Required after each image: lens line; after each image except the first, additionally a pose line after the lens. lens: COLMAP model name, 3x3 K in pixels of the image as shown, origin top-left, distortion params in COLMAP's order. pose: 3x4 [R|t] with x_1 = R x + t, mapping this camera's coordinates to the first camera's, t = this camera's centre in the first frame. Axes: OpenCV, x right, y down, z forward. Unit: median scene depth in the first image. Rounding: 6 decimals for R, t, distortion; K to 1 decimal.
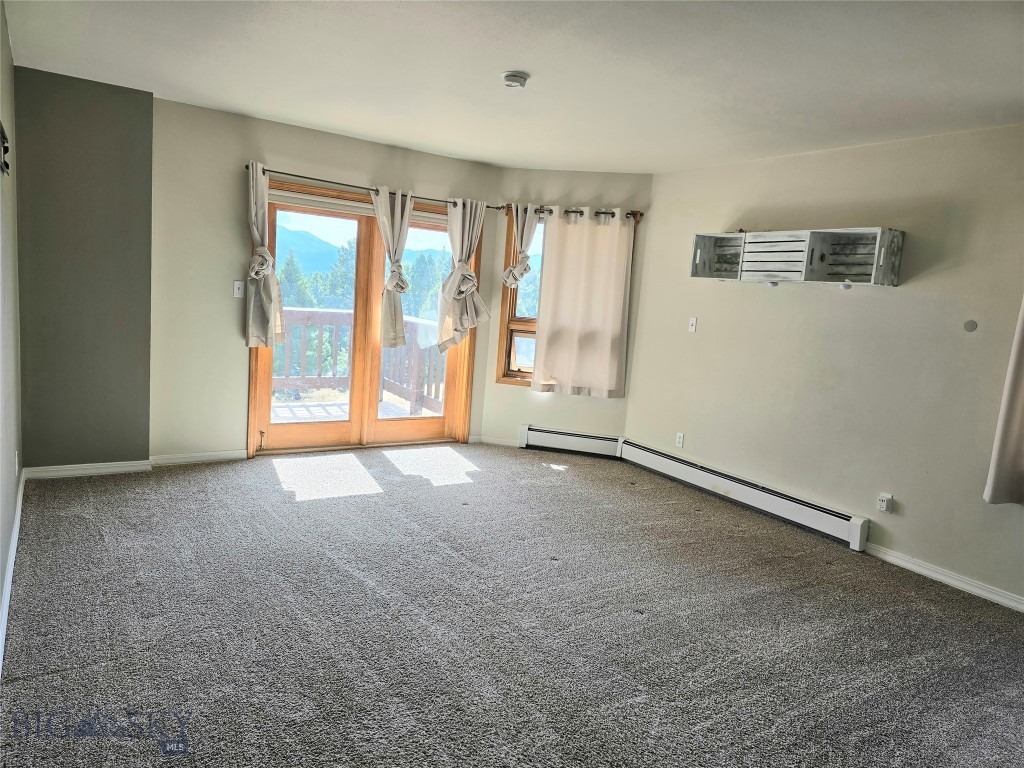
lens RADIAL K [[690.1, 0, 511.9], [0, 690.1, 368.9], [0, 0, 1]] dist [0.092927, -0.110555]
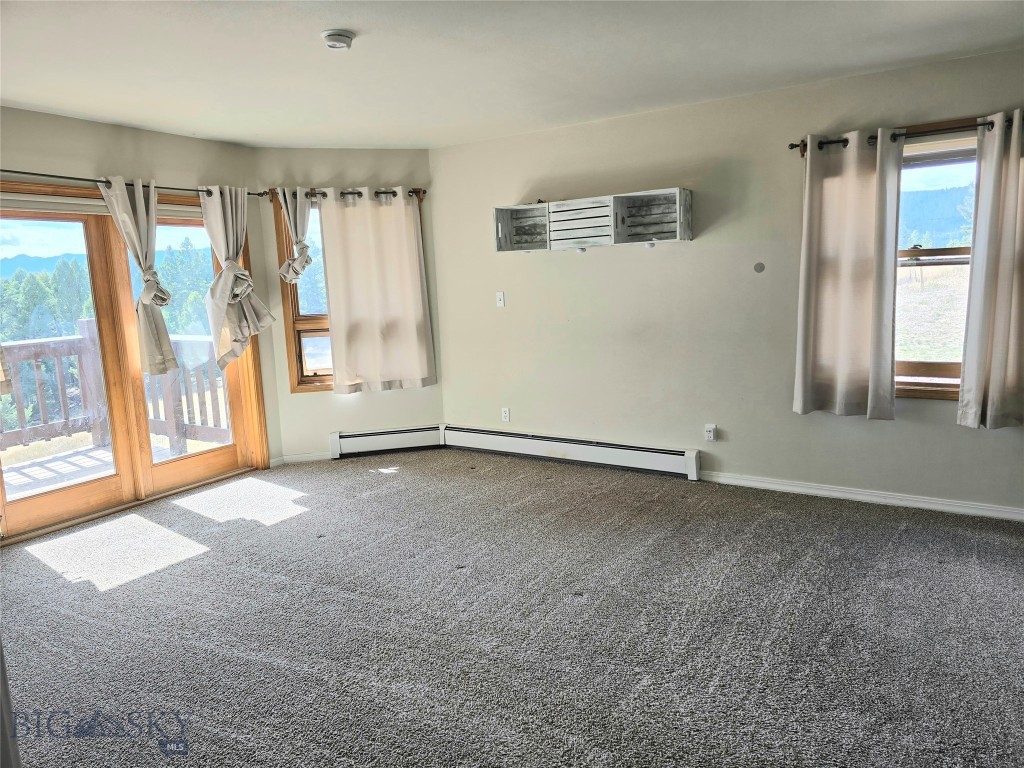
lens RADIAL K [[690.1, 0, 511.9], [0, 690.1, 368.9], [0, 0, 1]] dist [0.092927, -0.110555]
pose [[0.897386, -0.171325, 0.406627, -0.143110], [0.160451, 0.985158, 0.060979, -0.022094], [-0.411039, 0.010522, 0.911557, 0.084922]]
